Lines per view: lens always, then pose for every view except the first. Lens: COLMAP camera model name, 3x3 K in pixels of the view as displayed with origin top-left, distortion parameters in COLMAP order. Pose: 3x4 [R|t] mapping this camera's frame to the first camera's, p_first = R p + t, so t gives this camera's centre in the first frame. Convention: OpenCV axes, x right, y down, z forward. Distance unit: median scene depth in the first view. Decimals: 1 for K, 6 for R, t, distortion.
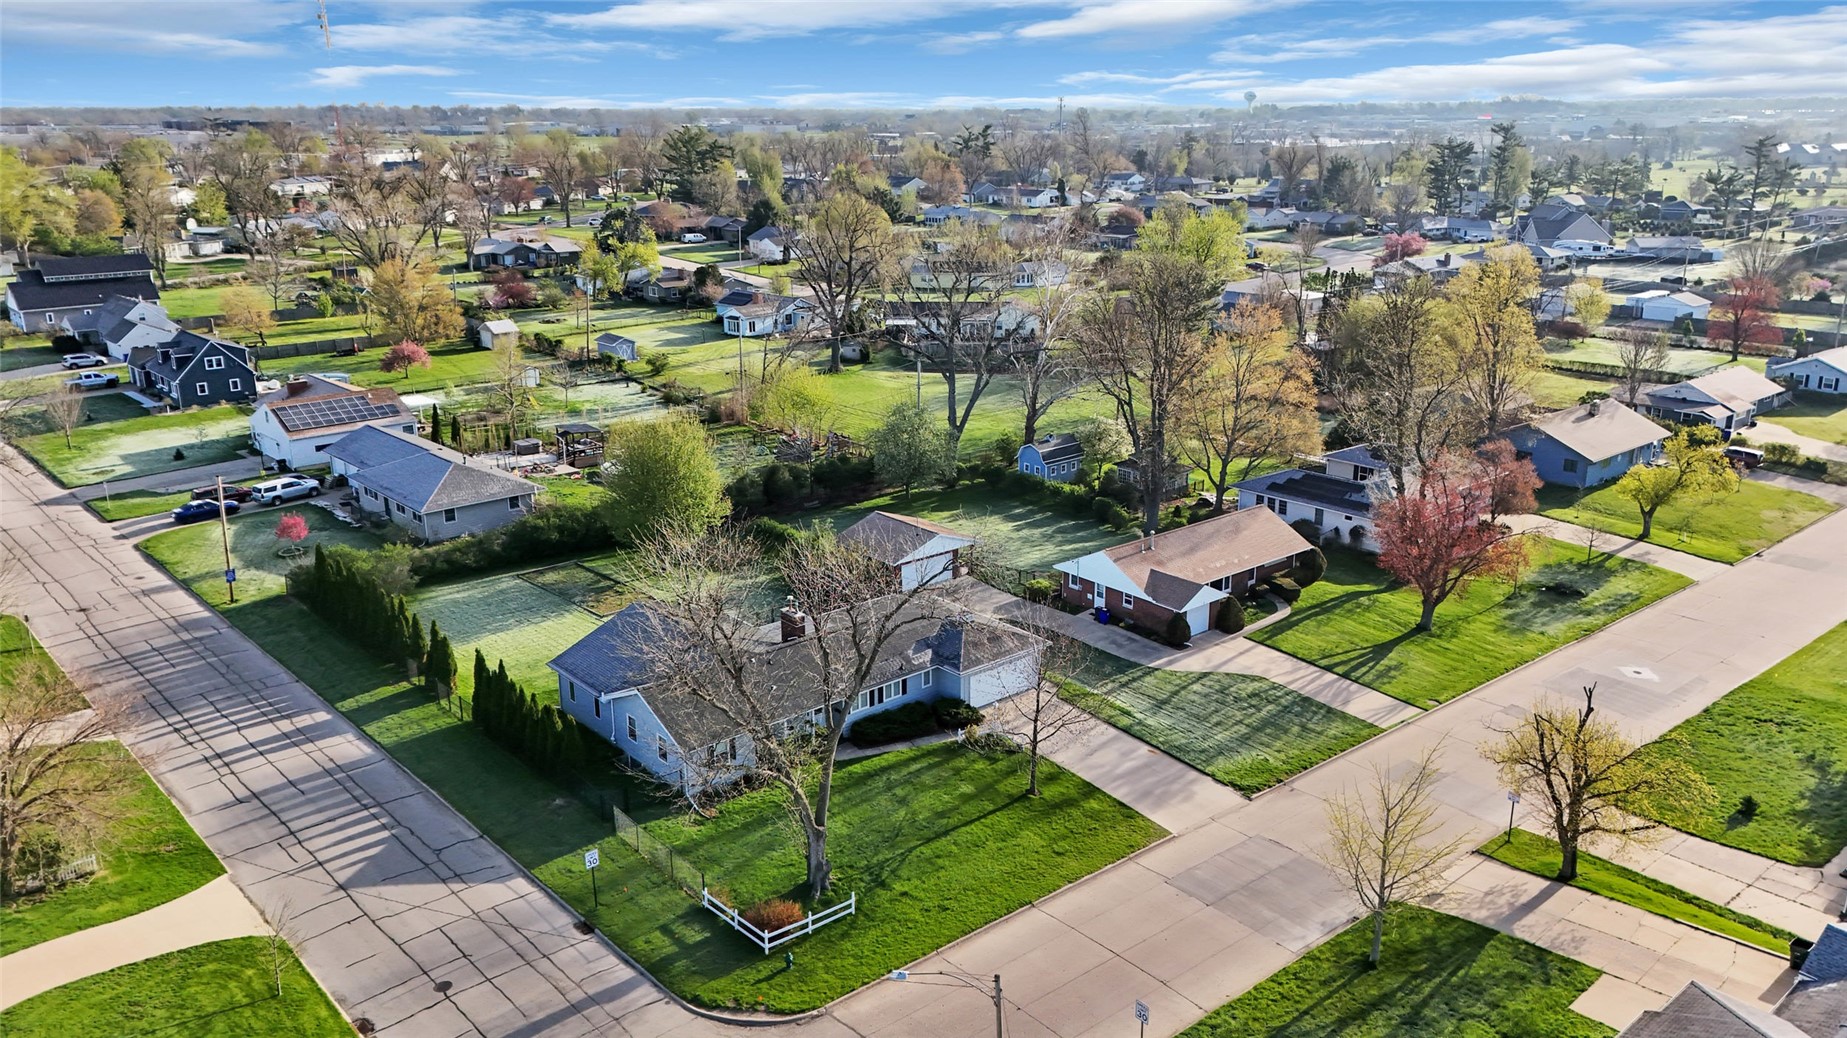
lens RADIAL K [[1383.8, 0, 923.5], [0, 1383.8, 519.0], [0, 0, 1]] dist [0.064662, -0.054334]
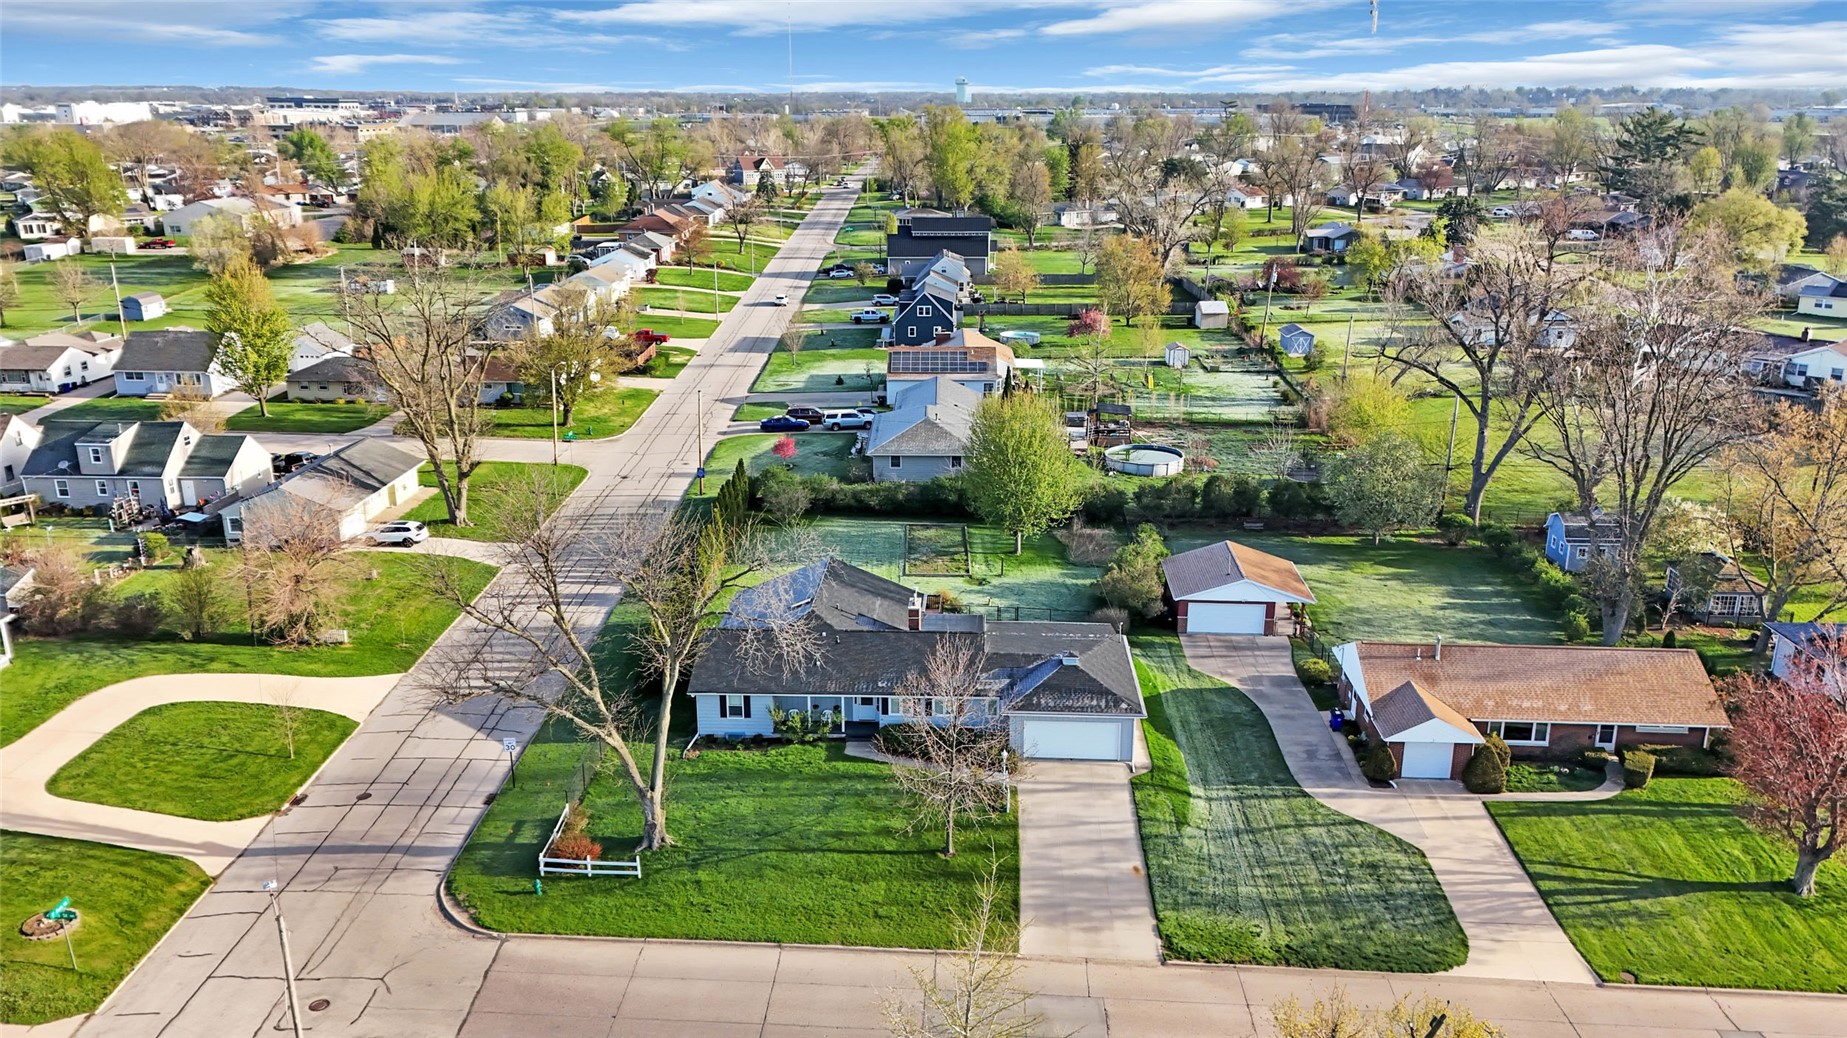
lens RADIAL K [[1369.4, 0, 923.5], [0, 1369.4, 519.0], [0, 0, 1]] dist [0.068729, -0.062216]
pose [[0.724099, 0.206818, -0.657957, 0.443499], [-0.197235, 0.976235, 0.089801, -0.066637], [0.660893, 0.064747, 0.747682, 0.222323]]
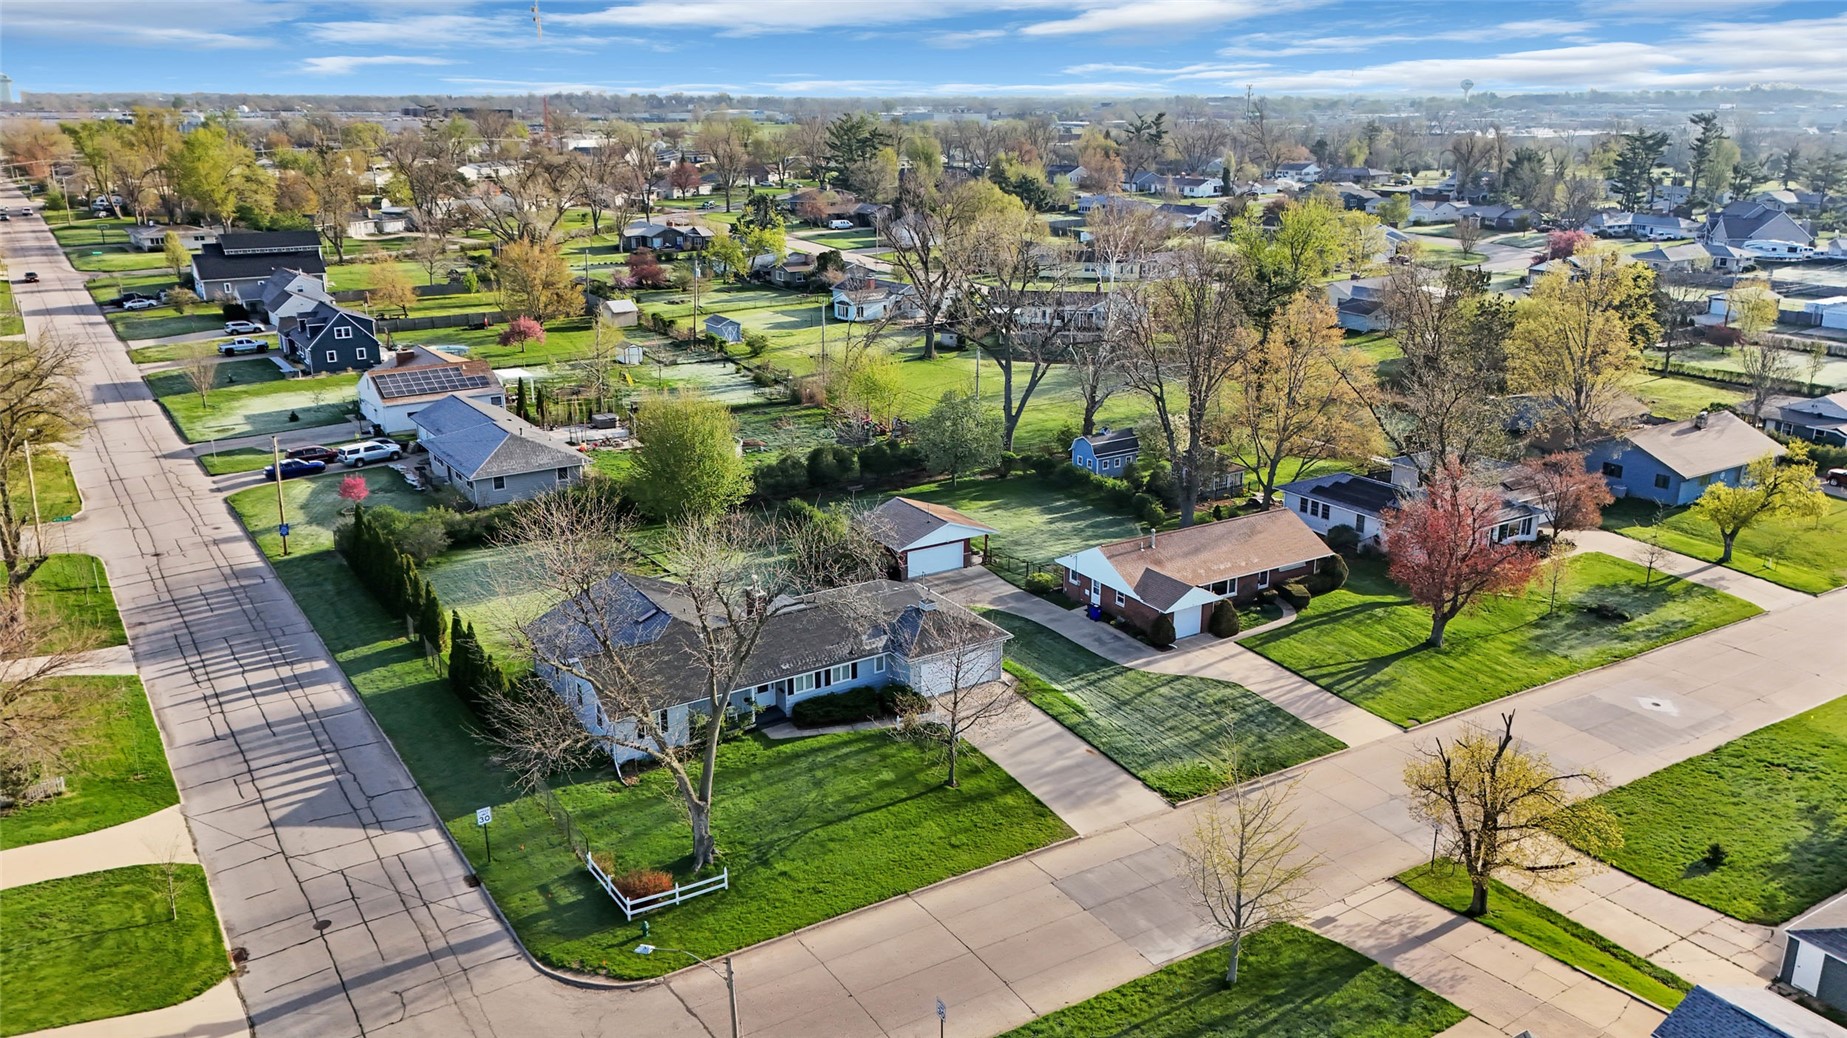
lens RADIAL K [[1369.4, 0, 923.5], [0, 1369.4, 519.0], [0, 0, 1]] dist [0.068729, -0.062216]
pose [[0.989186, 0.046284, -0.139170, 0.136301], [-0.044849, 0.998904, 0.013429, -0.004288], [0.139639, -0.007042, 0.990177, 0.013908]]
